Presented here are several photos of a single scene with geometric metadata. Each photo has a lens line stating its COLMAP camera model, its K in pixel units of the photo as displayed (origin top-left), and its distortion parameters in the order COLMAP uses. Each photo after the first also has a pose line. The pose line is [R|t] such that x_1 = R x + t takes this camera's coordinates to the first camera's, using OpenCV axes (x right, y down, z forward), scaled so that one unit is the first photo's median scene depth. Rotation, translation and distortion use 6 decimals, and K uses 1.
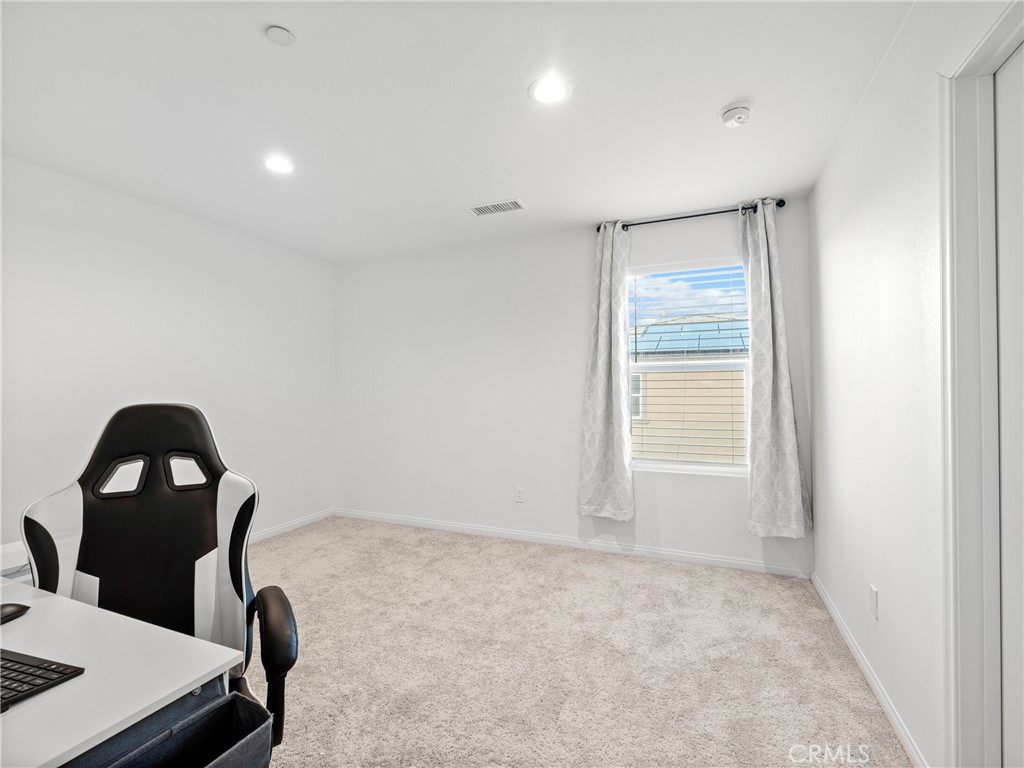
lens RADIAL K [[470.4, 0, 509.8], [0, 470.4, 387.6], [0, 0, 1]] dist [0.002740, -0.000628]
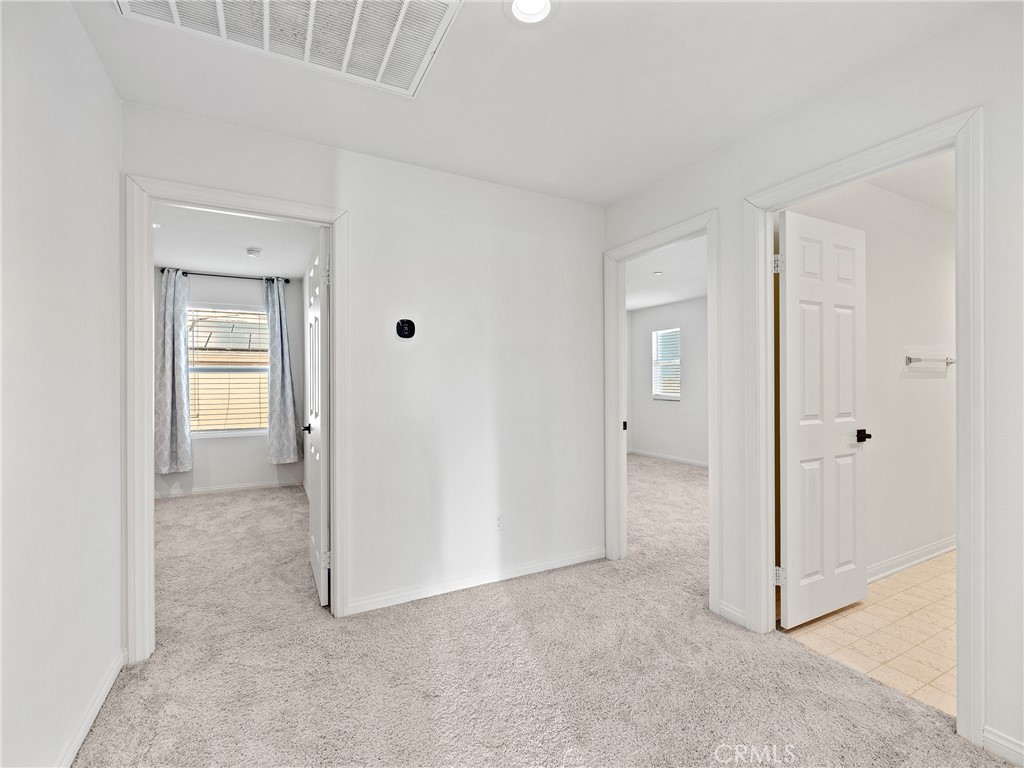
lens RADIAL K [[470.4, 0, 509.7], [0, 470.4, 386.6], [0, 0, 1]] dist [0.002740, -0.000628]
pose [[0.639939, -0.003400, 0.768418, -0.265395], [-0.002343, 0.999977, 0.006375, -0.000073], [-0.768422, -0.005880, 0.639916, -0.807039]]
